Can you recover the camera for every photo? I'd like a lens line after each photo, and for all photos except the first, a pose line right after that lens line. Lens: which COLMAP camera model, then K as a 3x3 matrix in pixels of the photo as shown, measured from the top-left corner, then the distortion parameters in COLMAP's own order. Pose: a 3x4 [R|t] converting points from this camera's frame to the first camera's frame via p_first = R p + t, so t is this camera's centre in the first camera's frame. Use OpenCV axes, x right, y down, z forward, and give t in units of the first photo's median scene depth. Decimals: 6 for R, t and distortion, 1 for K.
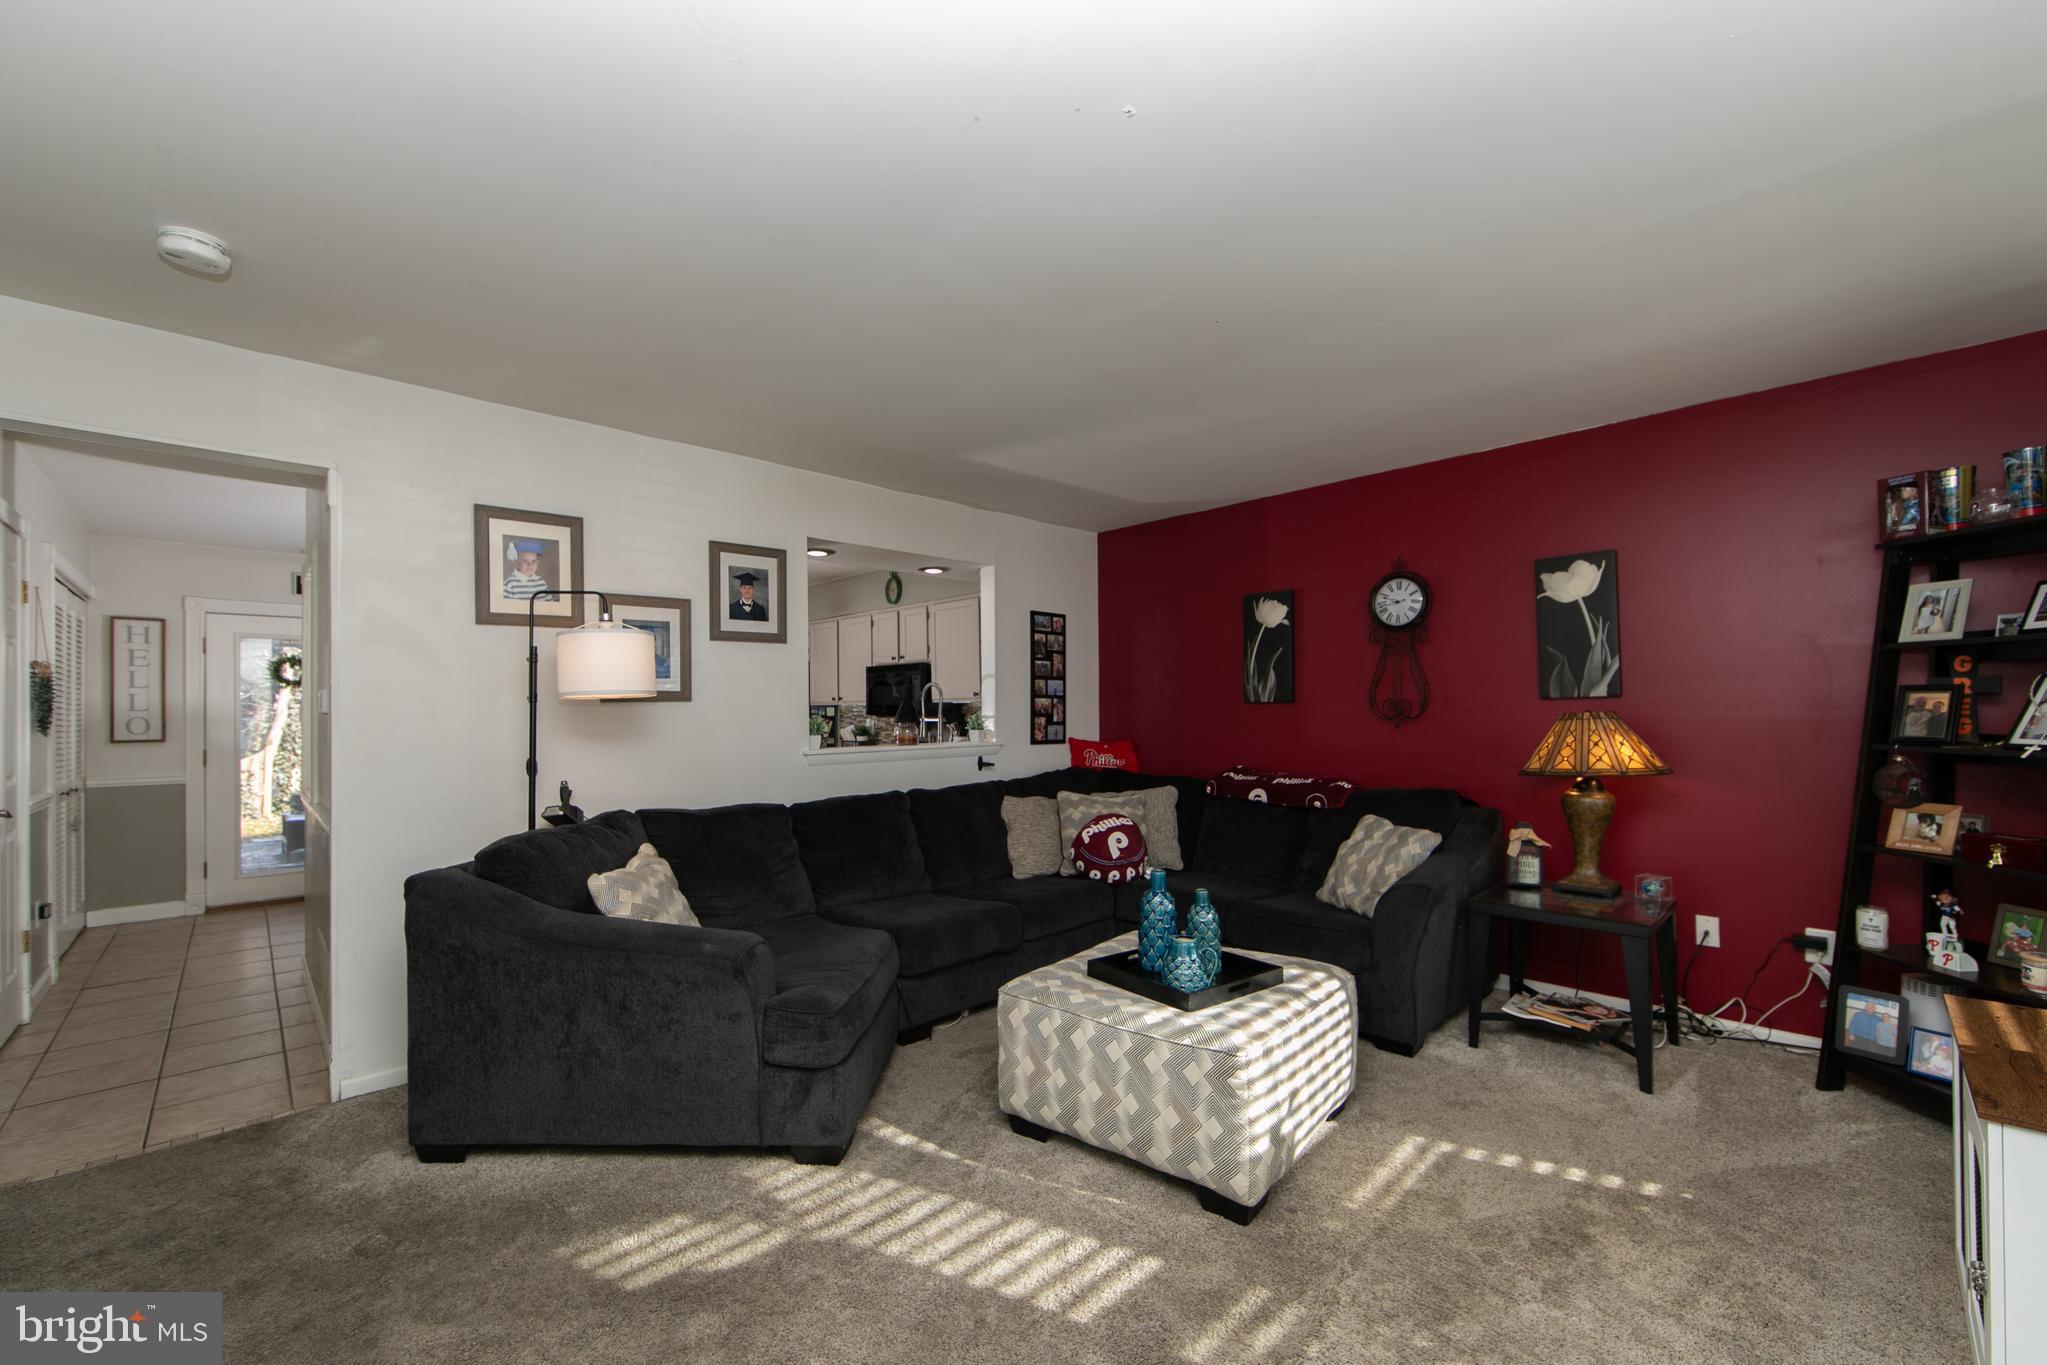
lens RADIAL K [[801.0, 0, 1024.9], [0, 801.0, 684.8], [0, 0, 1]] dist [-0.004180, 0.000030]
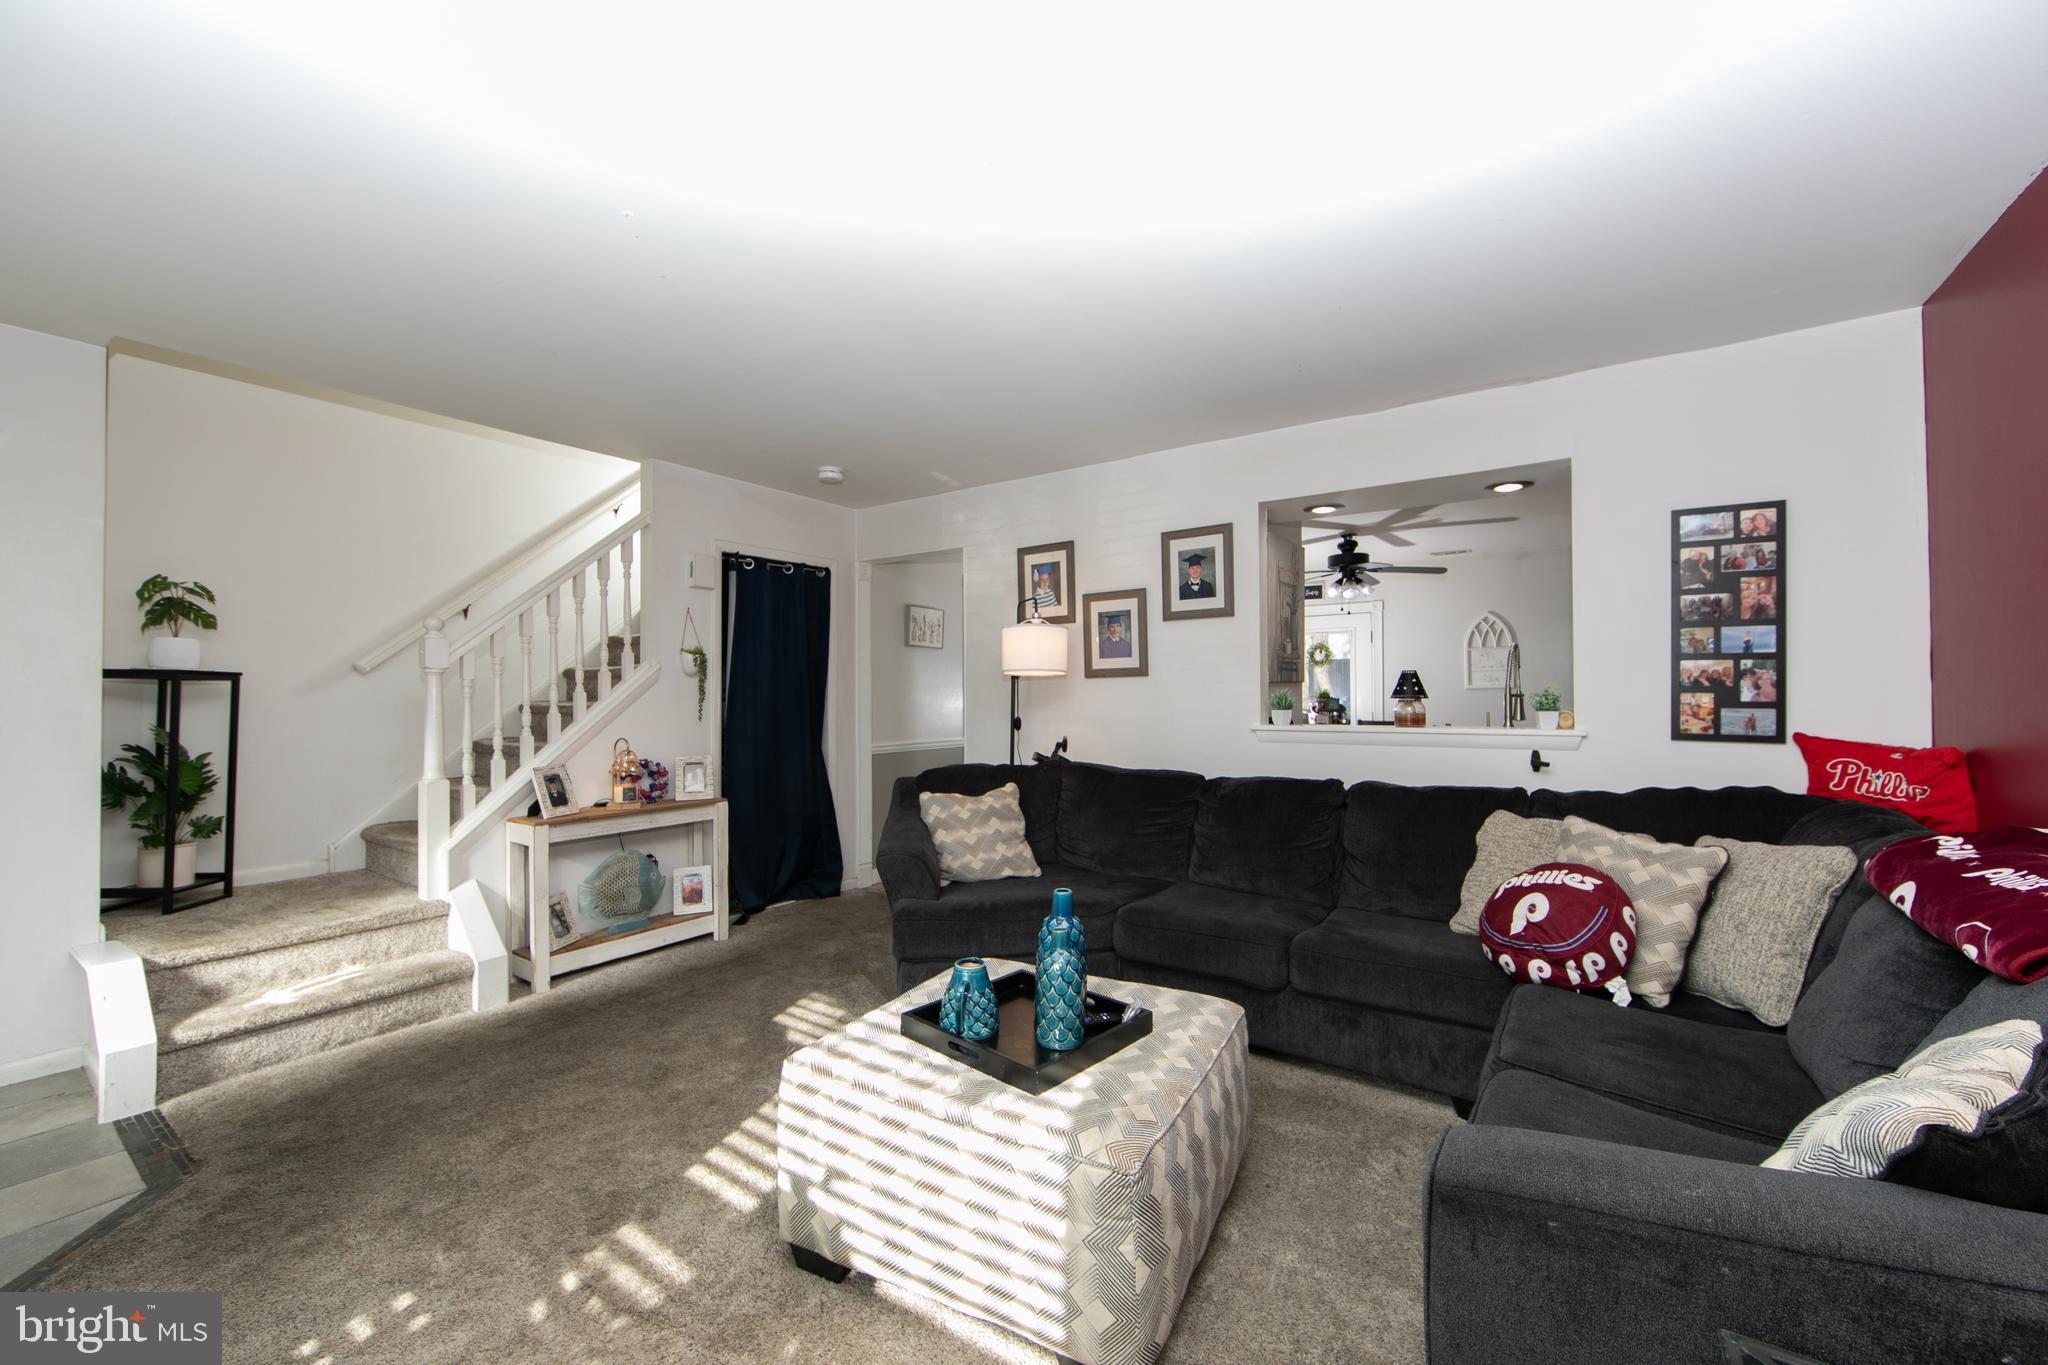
lens RADIAL K [[800.5, 0, 1067.8], [0, 800.5, 673.4], [0, 0, 1]] dist [0.000590, 0.000054]
pose [[0.234932, -0.014620, -0.971902, 0.651390], [0.035708, 0.999342, -0.006401, 0.019235], [0.971356, -0.033201, 0.235299, 0.589870]]
